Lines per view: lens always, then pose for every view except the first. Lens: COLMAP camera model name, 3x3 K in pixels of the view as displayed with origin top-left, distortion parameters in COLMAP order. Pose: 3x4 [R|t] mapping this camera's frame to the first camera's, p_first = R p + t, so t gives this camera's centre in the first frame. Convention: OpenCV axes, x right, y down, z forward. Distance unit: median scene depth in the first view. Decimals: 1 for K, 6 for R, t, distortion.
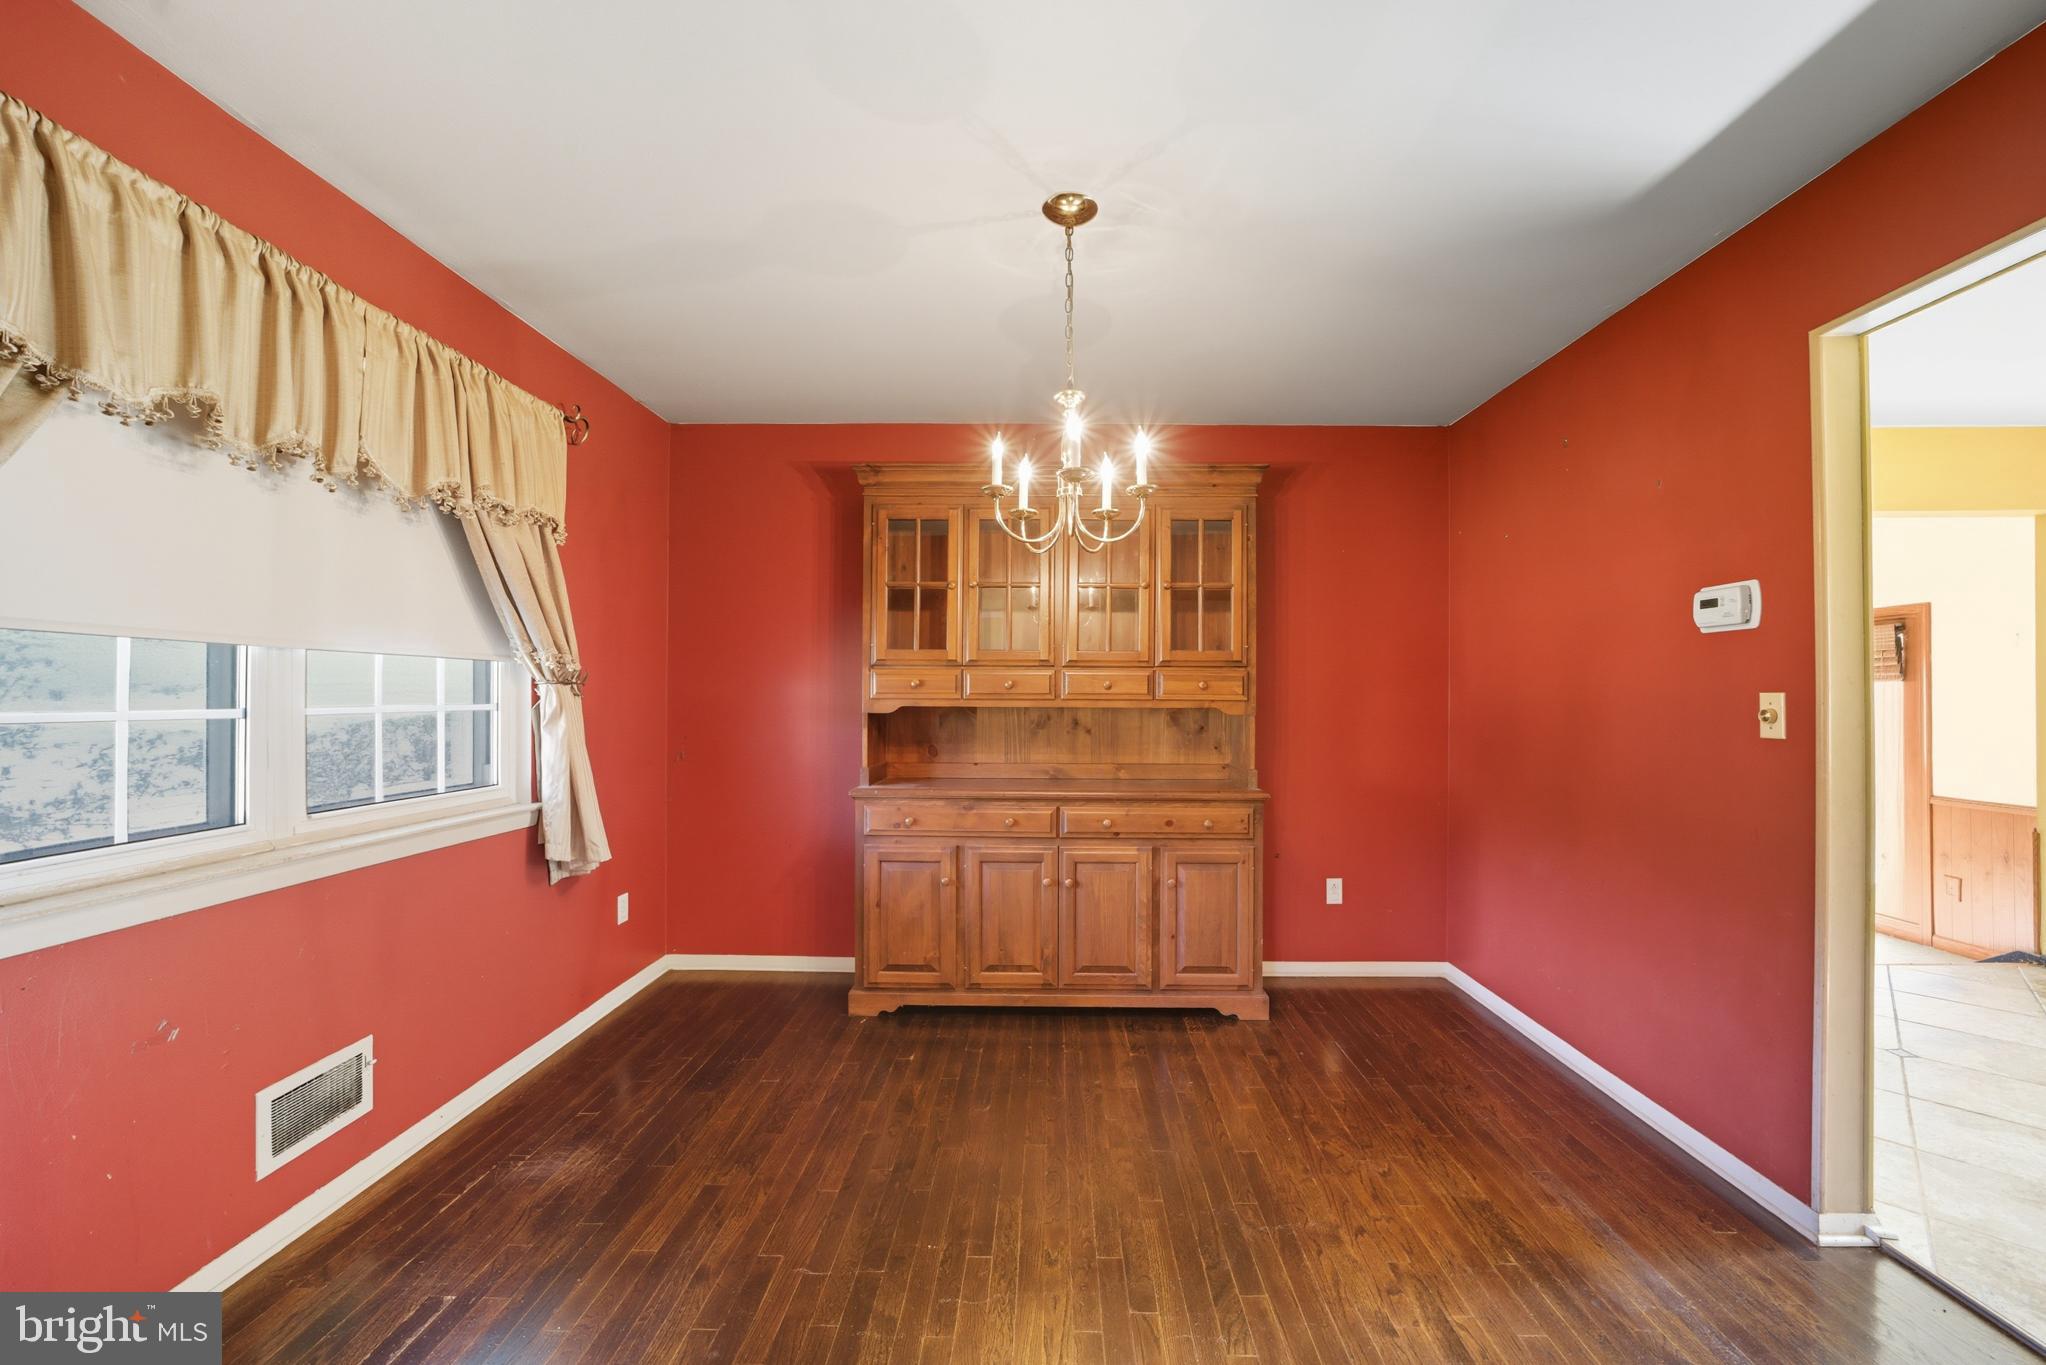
lens RADIAL K [[794.0, 0, 1027.6], [0, 794.0, 678.7], [0, 0, 1]] dist [-0.027662, 0.000790]
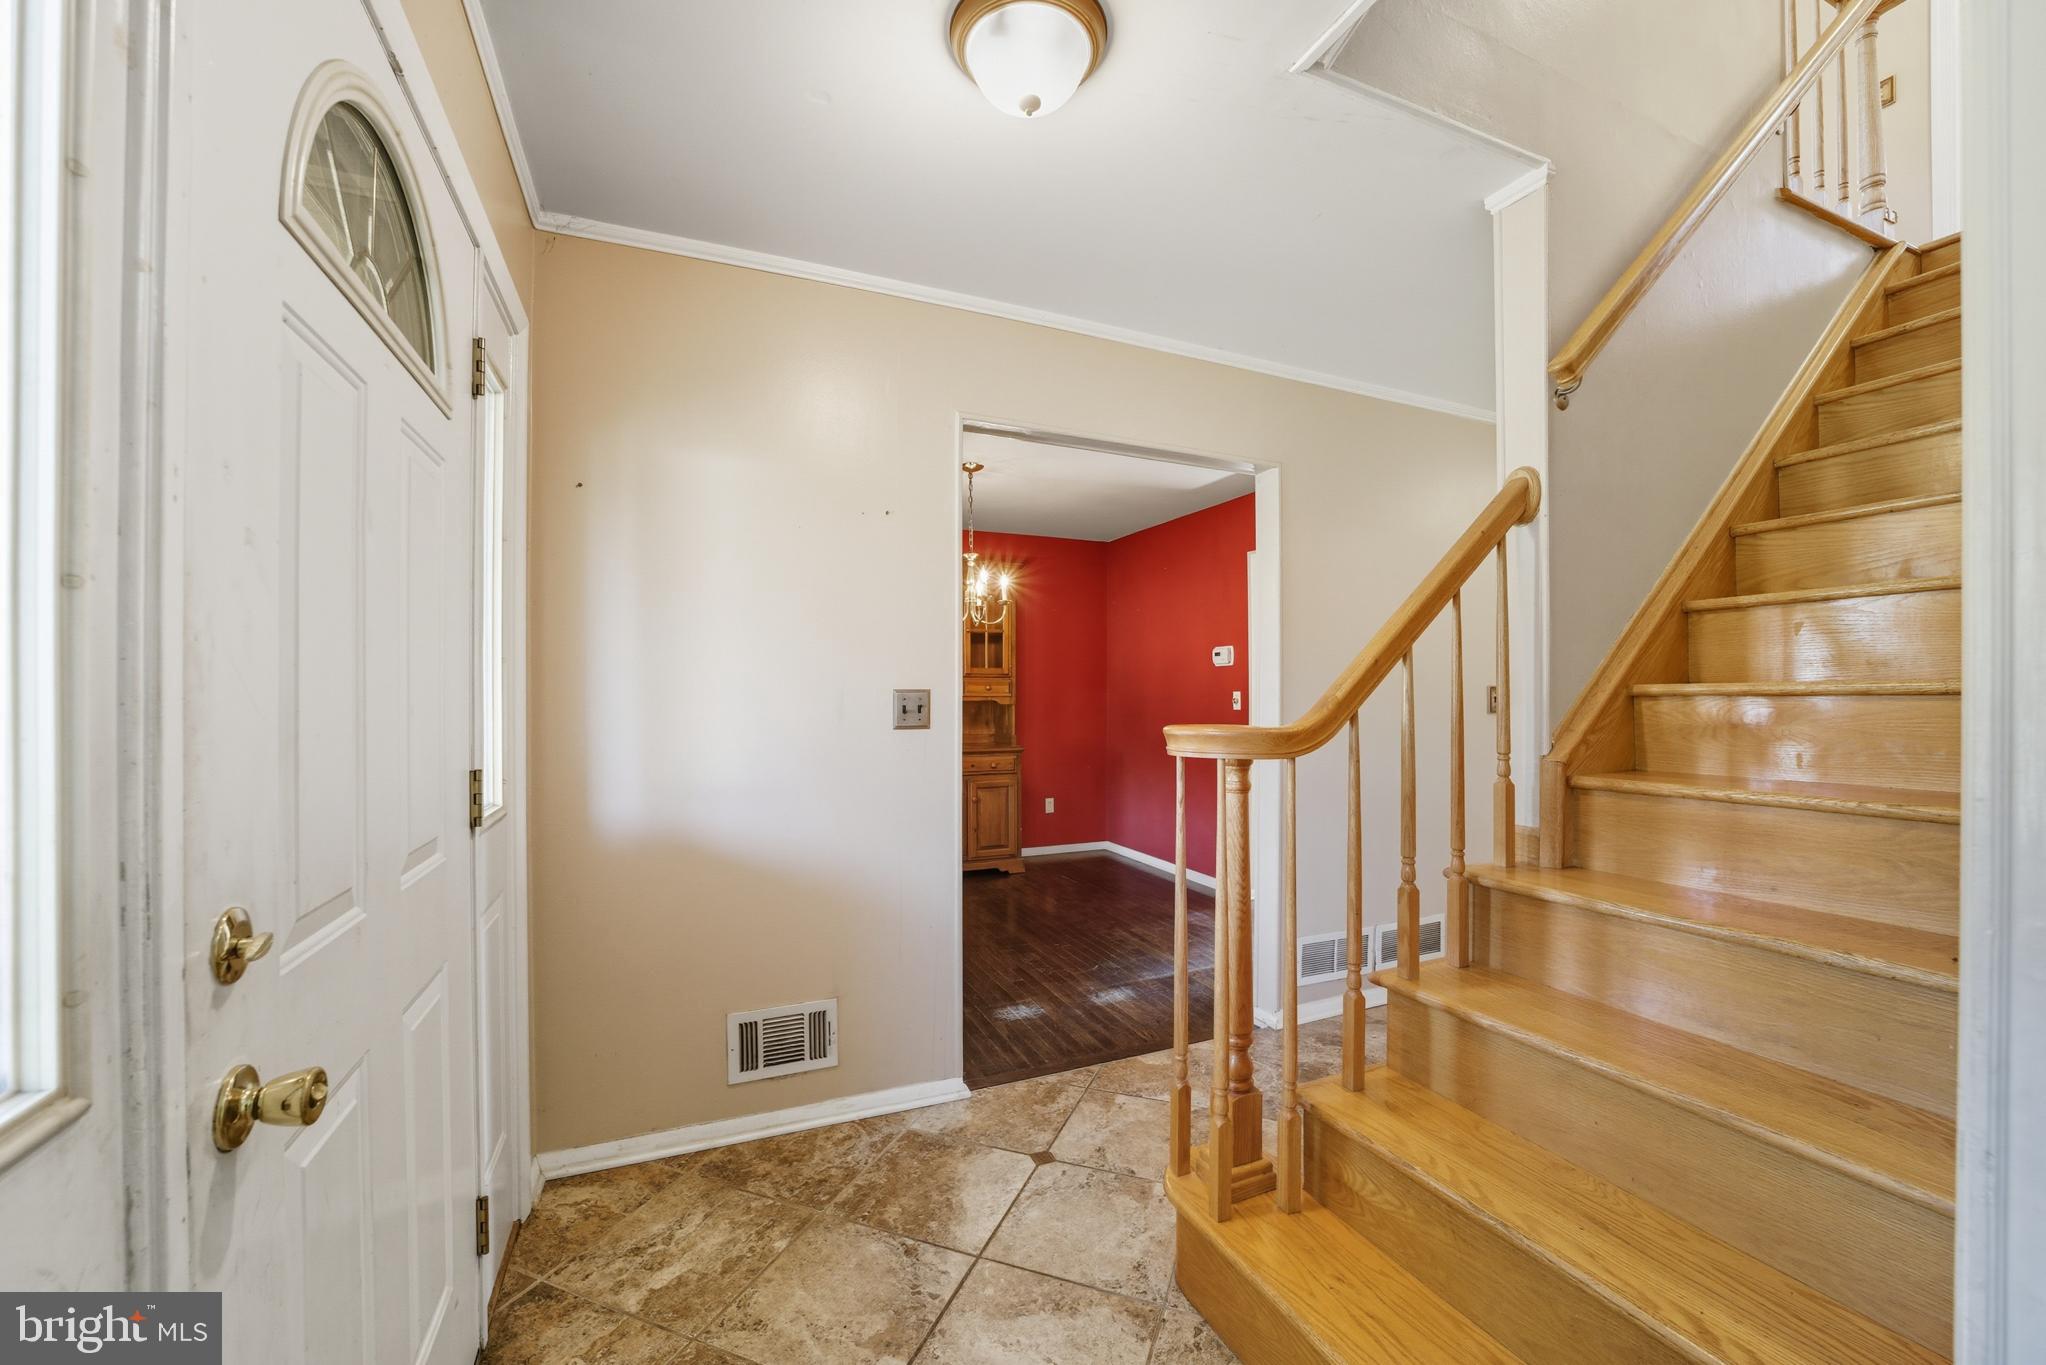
lens RADIAL K [[794.0, 0, 1020.3], [0, 794.0, 686.5], [0, 0, 1]] dist [-0.027662, 0.000790]
pose [[0.908557, -0.004814, 0.417733, -0.464912], [-0.002332, 0.999860, 0.016596, -0.024191], [-0.417754, -0.016053, 0.908418, -0.646316]]
